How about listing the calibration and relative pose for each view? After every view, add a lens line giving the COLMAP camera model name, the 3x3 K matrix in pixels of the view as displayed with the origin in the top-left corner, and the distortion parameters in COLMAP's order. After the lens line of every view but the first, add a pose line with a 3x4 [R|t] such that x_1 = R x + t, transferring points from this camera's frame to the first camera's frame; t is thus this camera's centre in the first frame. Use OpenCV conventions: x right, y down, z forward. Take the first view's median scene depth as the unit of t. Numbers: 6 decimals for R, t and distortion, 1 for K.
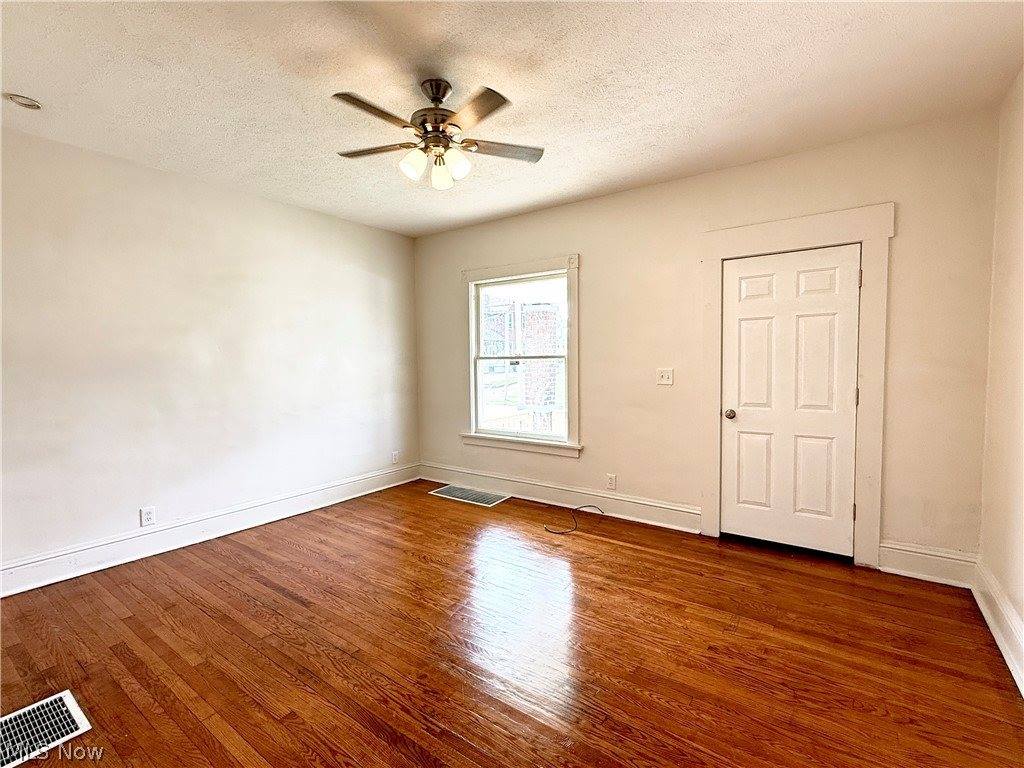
lens RADIAL K [[475.0, 0, 512.0], [0, 475.0, 384.0], [0, 0, 1]] dist [-0.001933, -0.000231]
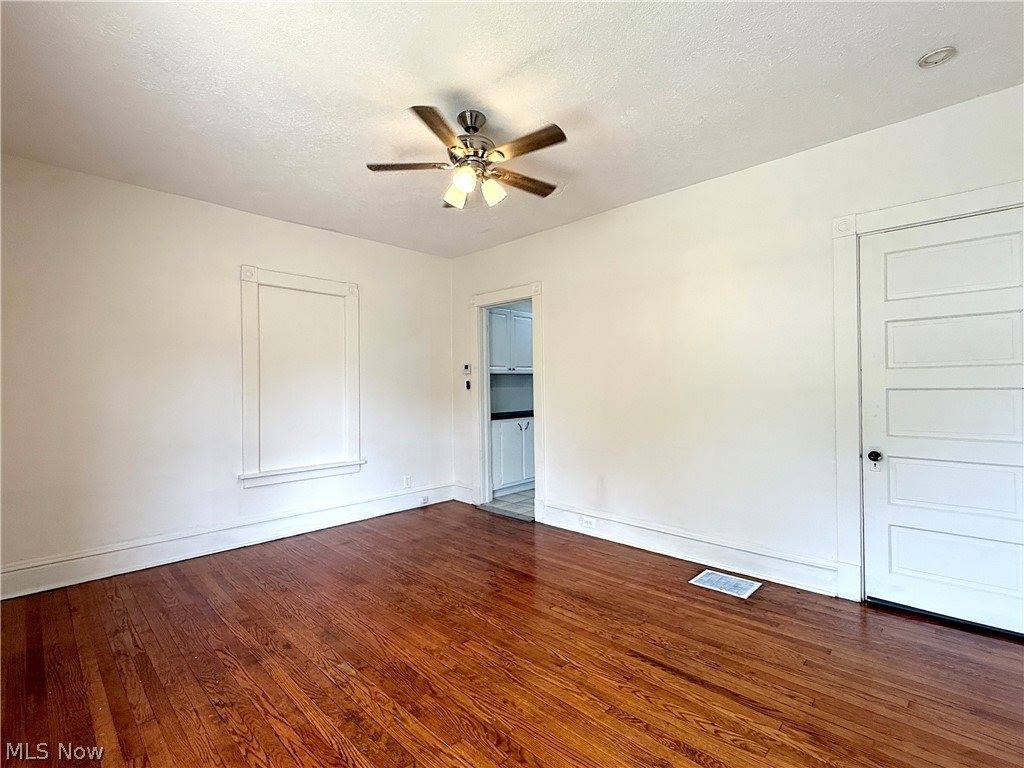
lens RADIAL K [[475.0, 0, 512.0], [0, 475.0, 384.0], [0, 0, 1]] dist [-0.001933, -0.000231]
pose [[-0.989827, 0.021275, 0.140673, -0.348974], [0.028465, 0.998379, 0.049295, -0.059602], [-0.139396, 0.052798, -0.988828, 1.860603]]
